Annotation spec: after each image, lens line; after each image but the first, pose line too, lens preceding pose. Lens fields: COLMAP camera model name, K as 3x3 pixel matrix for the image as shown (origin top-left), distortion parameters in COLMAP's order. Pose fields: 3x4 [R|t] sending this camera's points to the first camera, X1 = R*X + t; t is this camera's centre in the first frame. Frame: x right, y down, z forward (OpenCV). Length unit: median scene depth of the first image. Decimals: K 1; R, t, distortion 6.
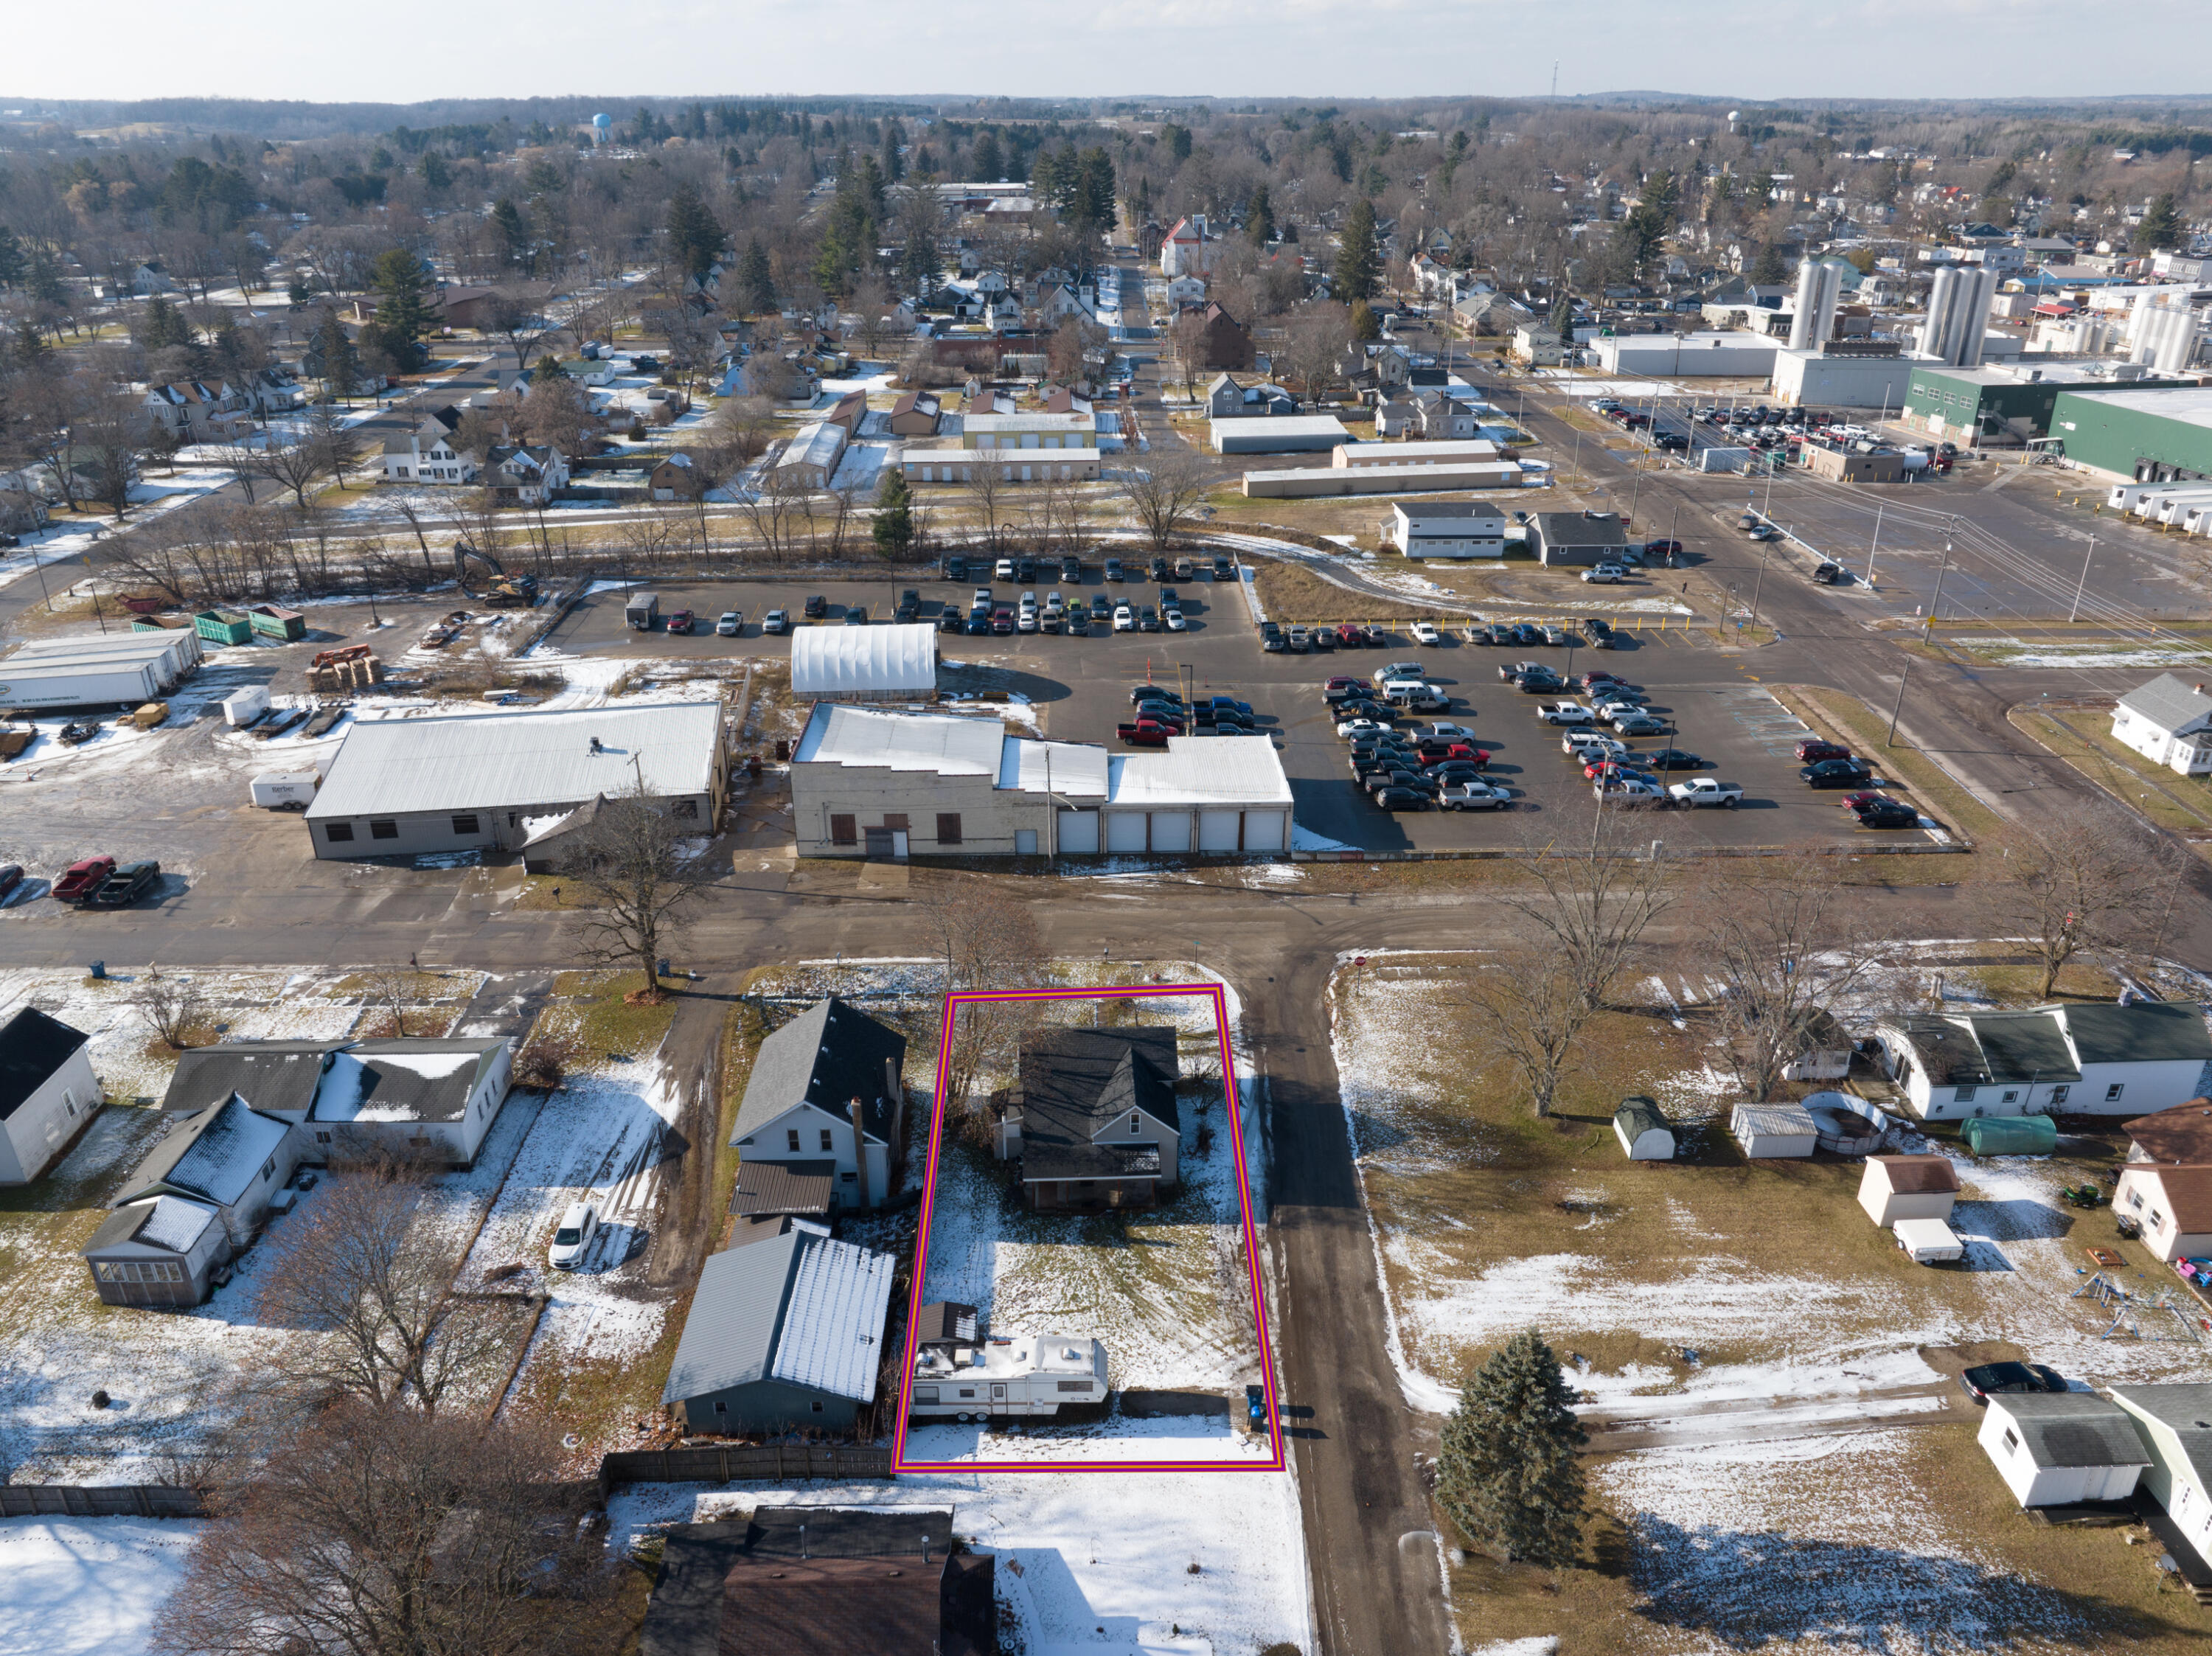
lens RADIAL K [[1561.9, 0, 1106.0], [0, 1561.9, 828.0], [0, 0, 1]] dist [-0.034436, -0.004729]
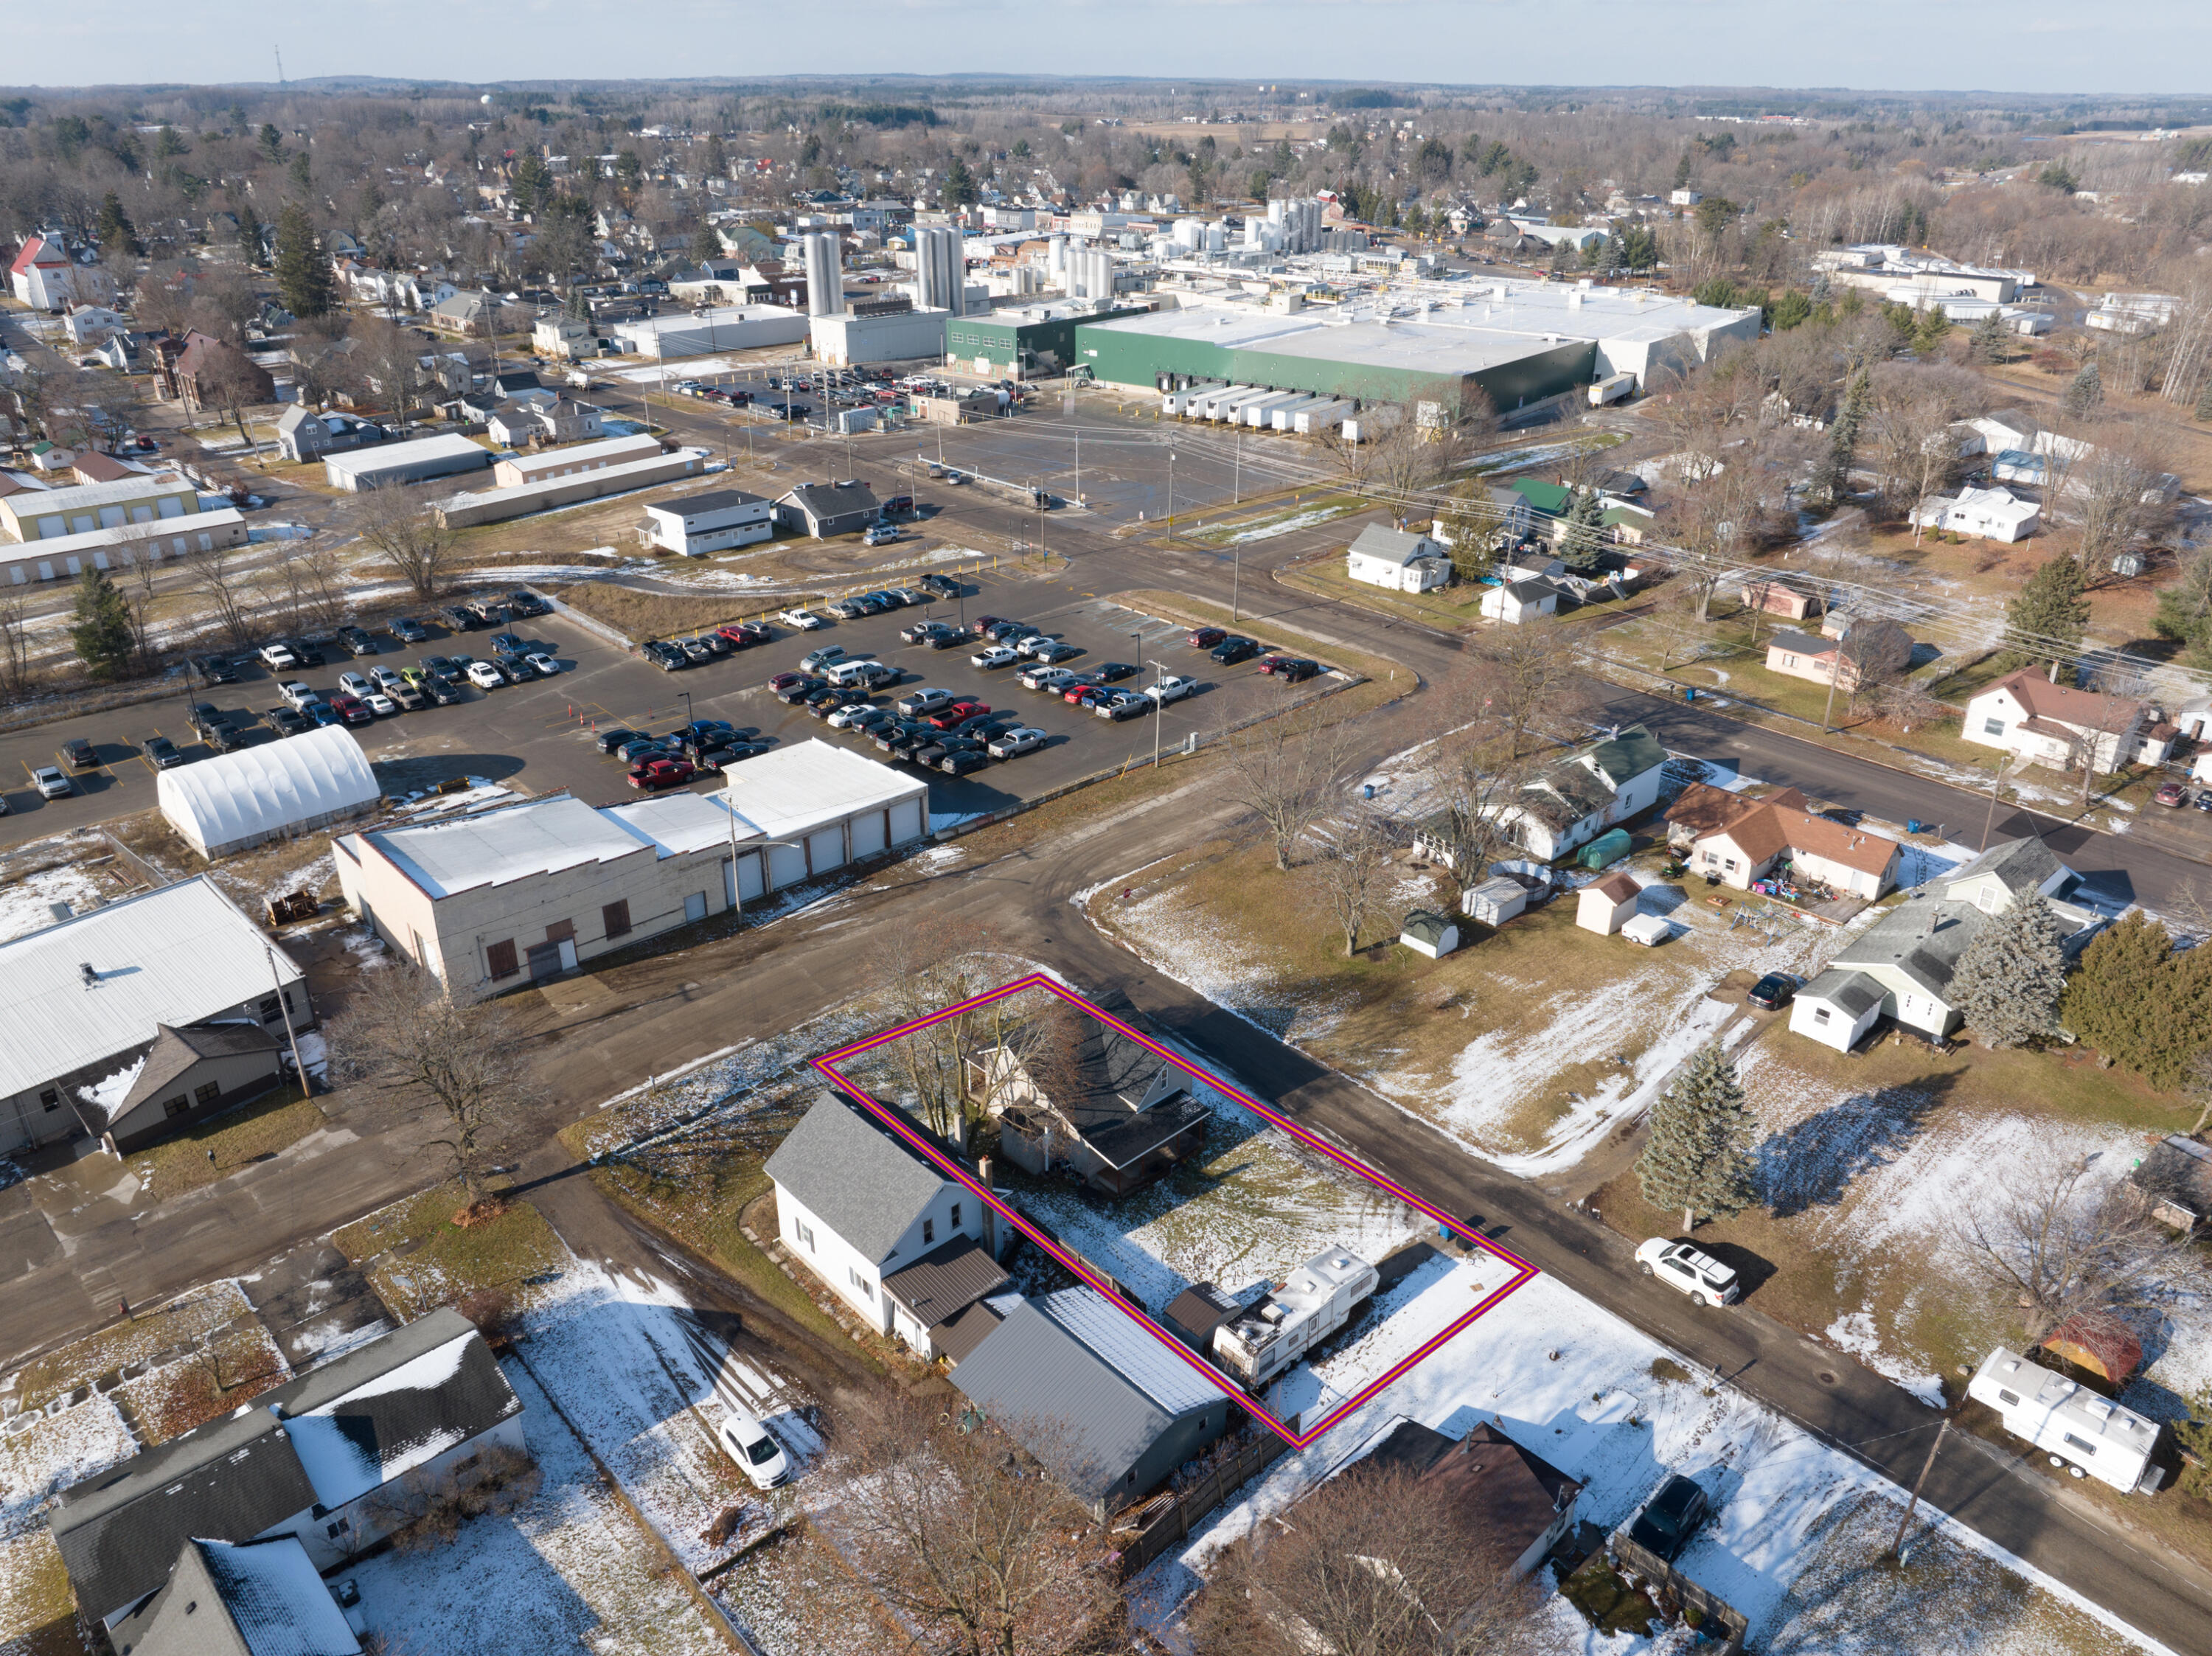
lens RADIAL K [[1561.9, 0, 1106.0], [0, 1561.9, 828.0], [0, 0, 1]] dist [-0.034436, -0.004729]
pose [[0.743431, -0.285073, 0.605015, -0.331830], [0.279477, 0.954259, 0.106216, -0.052399], [-0.607620, 0.090123, 0.789098, 0.099953]]
